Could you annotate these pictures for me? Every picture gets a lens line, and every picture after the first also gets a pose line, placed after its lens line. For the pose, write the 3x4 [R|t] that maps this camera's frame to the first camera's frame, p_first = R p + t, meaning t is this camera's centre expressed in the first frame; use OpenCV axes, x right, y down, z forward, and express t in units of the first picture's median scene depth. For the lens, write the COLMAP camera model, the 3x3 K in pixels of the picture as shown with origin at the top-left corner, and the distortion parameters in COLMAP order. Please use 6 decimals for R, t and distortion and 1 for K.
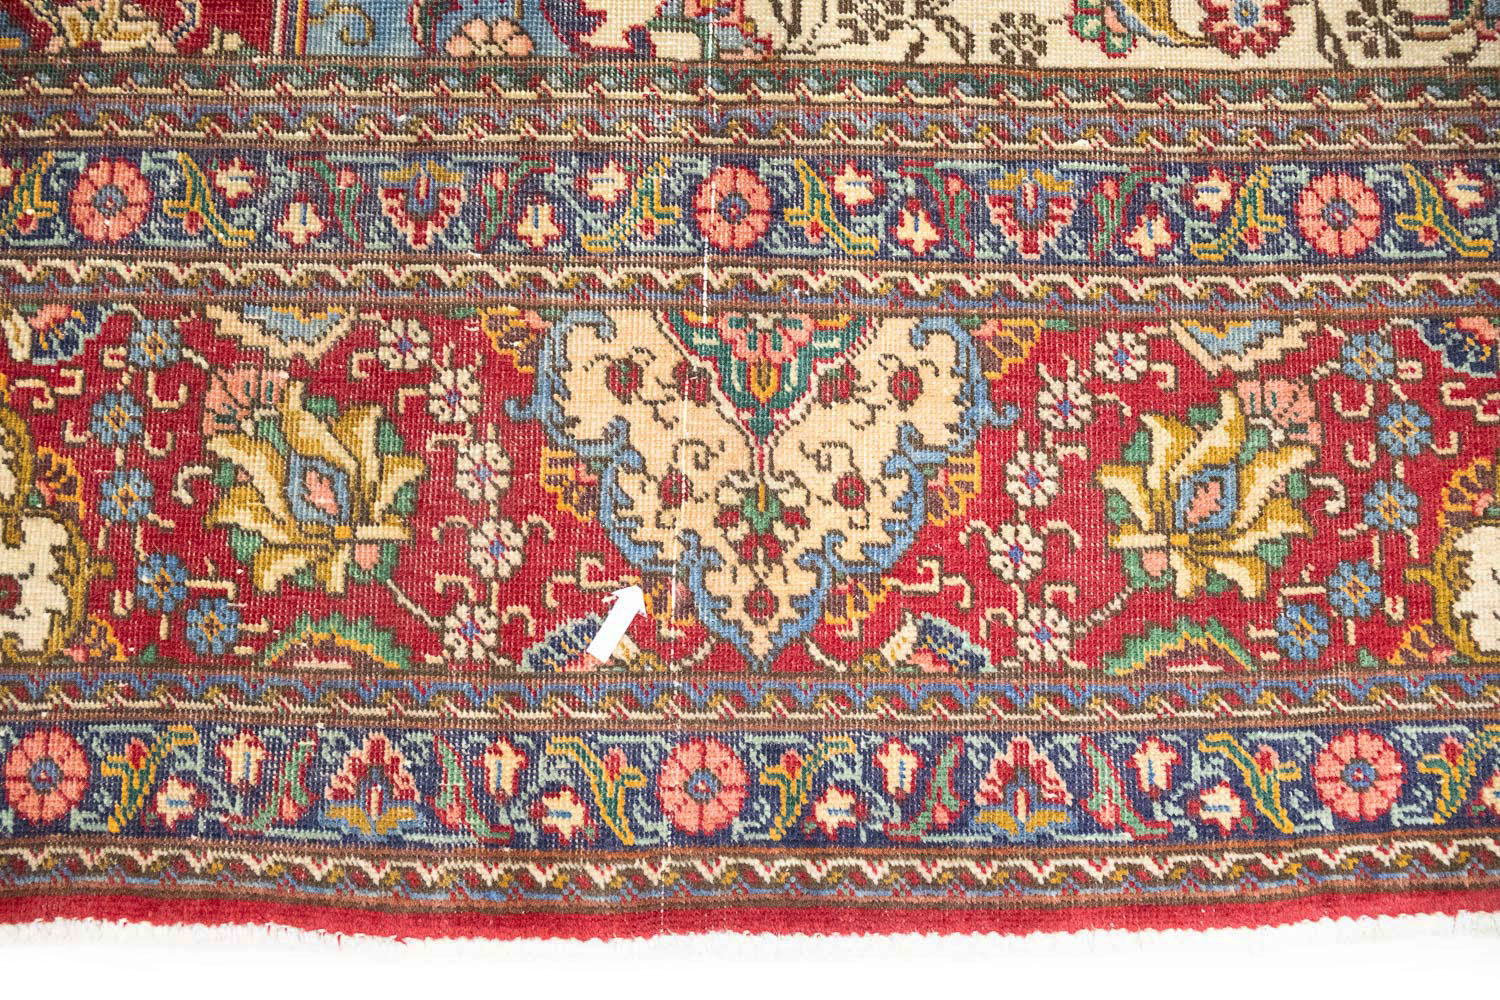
lens RADIAL K [[1241.8, 0, 744.1], [0, 1241.8, 496.8], [0, 0, 1]] dist [0.000636, 0.002706]
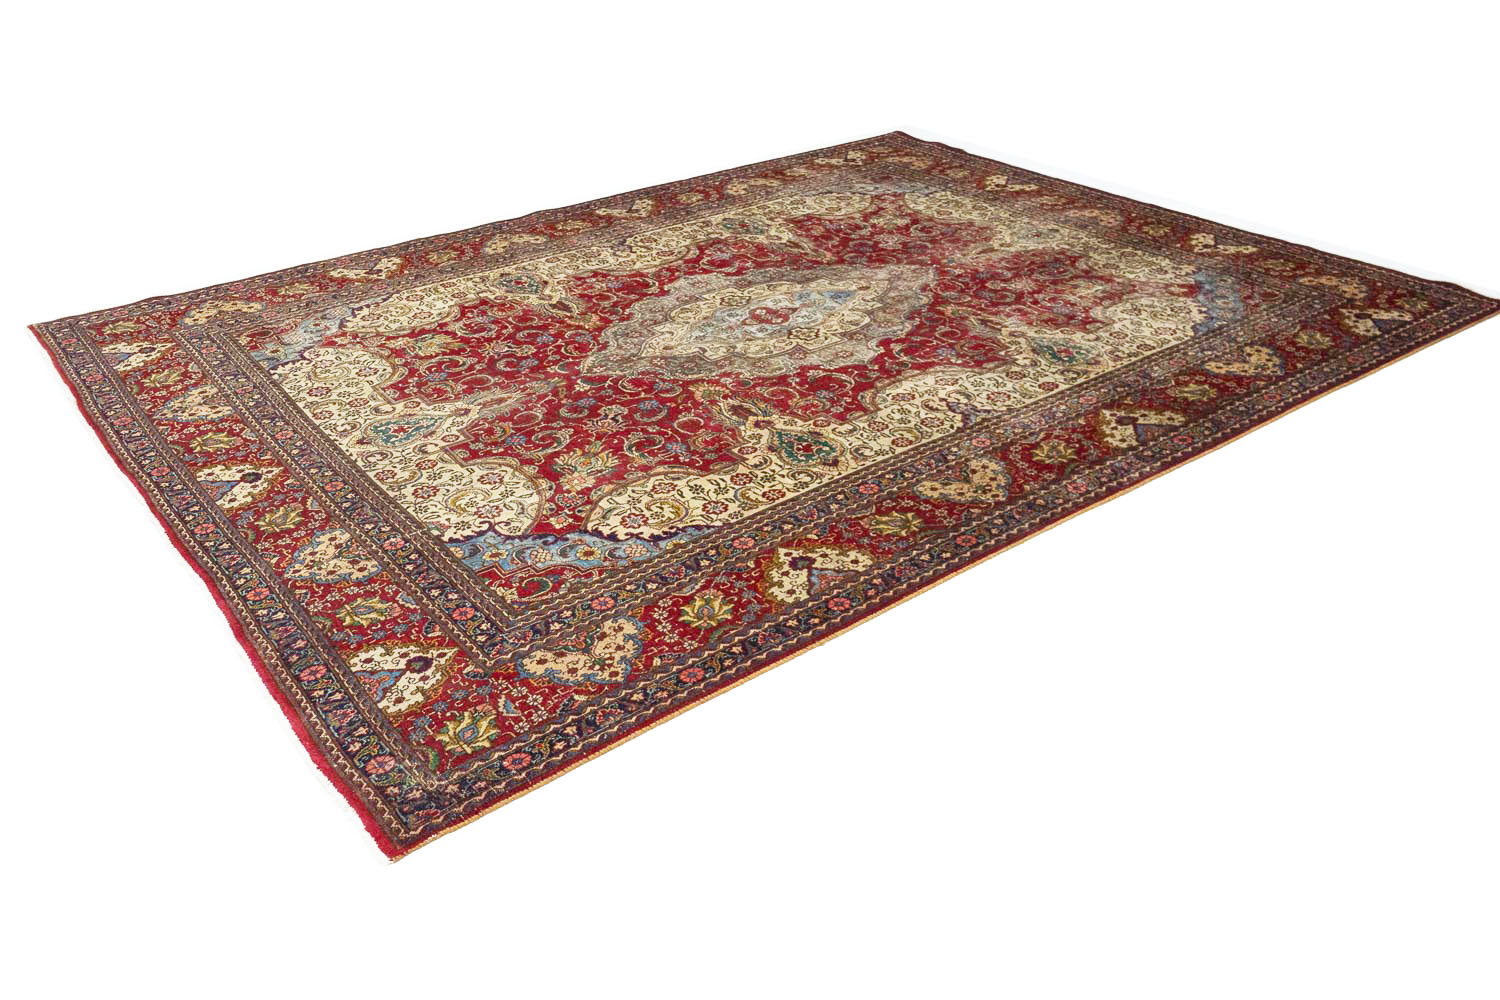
lens RADIAL K [[1241.8, 0, 733.9], [0, 1241.8, 505.2], [0, 0, 1]] dist [0.000636, 0.002706]
pose [[0.591990, 0.405840, -0.696306, 4.873002], [-0.795235, 0.434519, -0.422840, 0.519089], [0.130953, 0.804044, 0.579969, -1.270202]]
